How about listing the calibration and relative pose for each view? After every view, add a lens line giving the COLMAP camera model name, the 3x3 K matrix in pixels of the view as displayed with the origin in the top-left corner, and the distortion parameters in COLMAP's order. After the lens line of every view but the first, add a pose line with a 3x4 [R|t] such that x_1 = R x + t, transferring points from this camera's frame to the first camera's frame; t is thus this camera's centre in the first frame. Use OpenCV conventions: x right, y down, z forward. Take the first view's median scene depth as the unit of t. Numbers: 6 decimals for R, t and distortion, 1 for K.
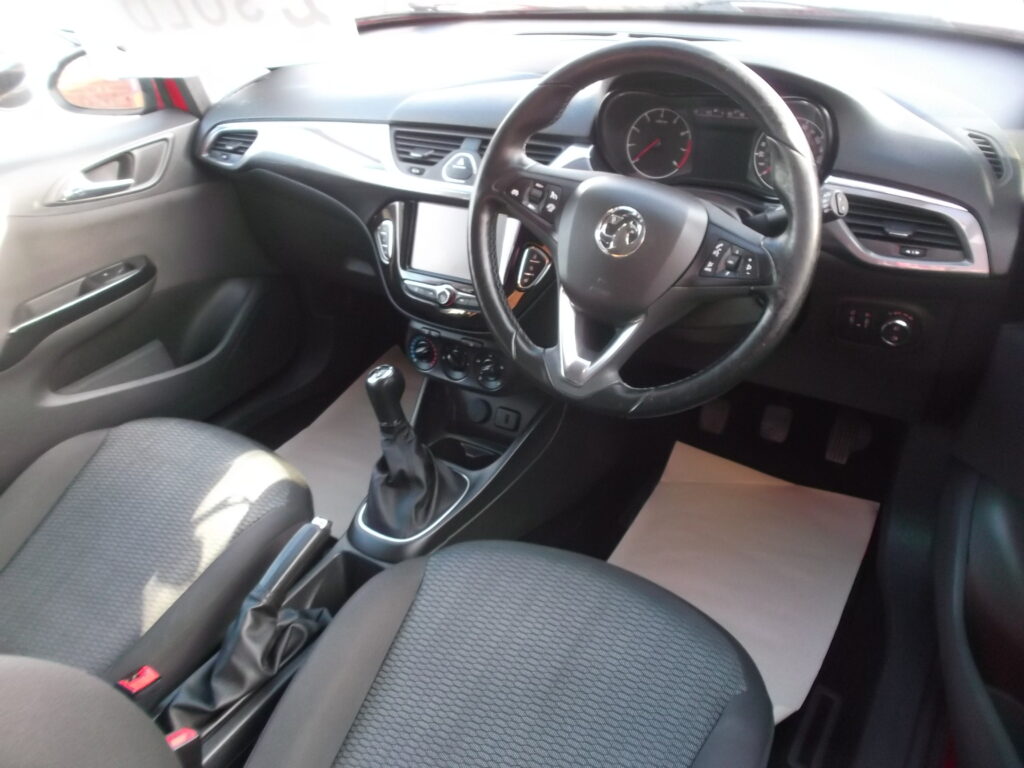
lens RADIAL K [[780.4, 0, 510.1], [0, 780.4, 391.2], [0, 0, 1]] dist [-0.037831, -0.000199]
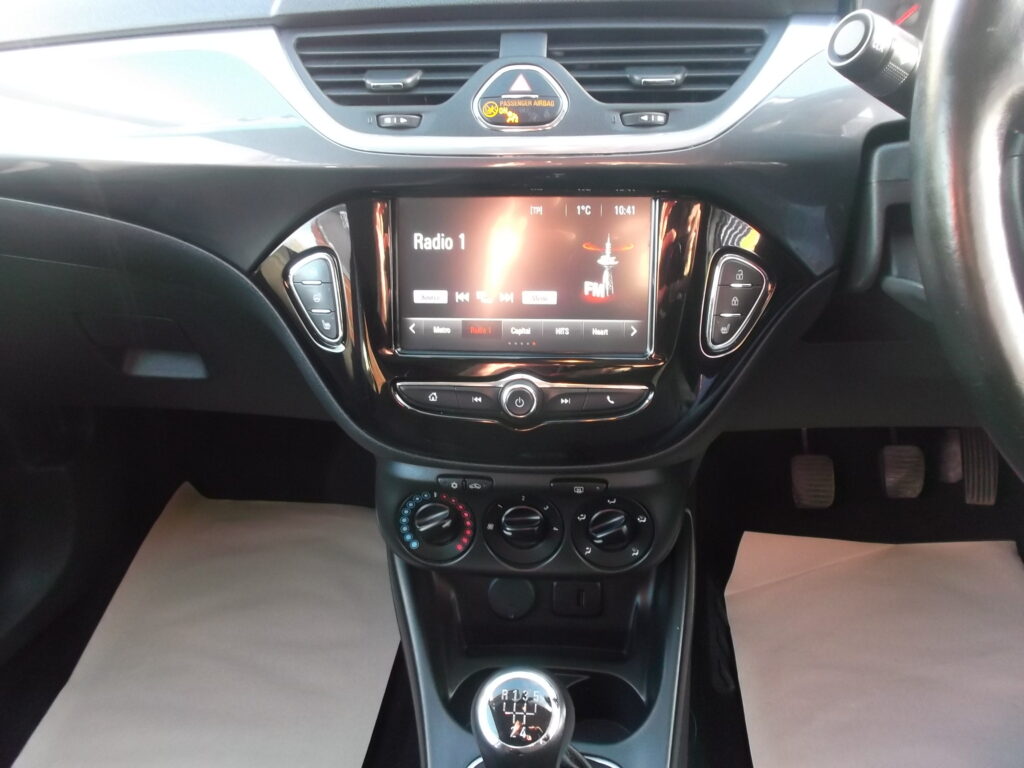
lens RADIAL K [[782.8, 0, 512.0], [0, 782.8, 384.0], [0, 0, 1]] dist [-0.039121, 0.002260]
pose [[0.880348, -0.205195, 0.427648, -0.302767], [0.224893, 0.974373, 0.004565, -0.148070], [-0.417625, 0.092157, 0.903934, 0.676484]]
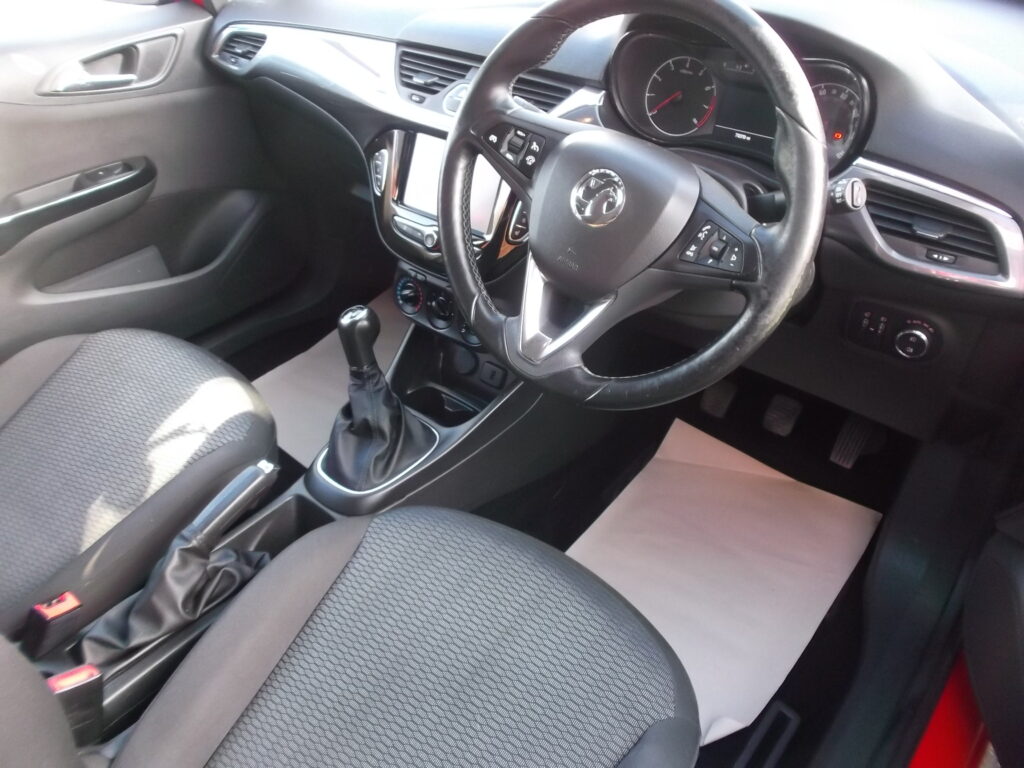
lens RADIAL K [[782.8, 0, 512.0], [0, 782.8, 384.0], [0, 0, 1]] dist [-0.039121, 0.002260]
pose [[0.990837, 0.123983, -0.053575, 0.089804], [-0.119248, 0.989303, 0.084021, -0.045391], [0.063419, -0.076863, 0.995023, 0.077684]]
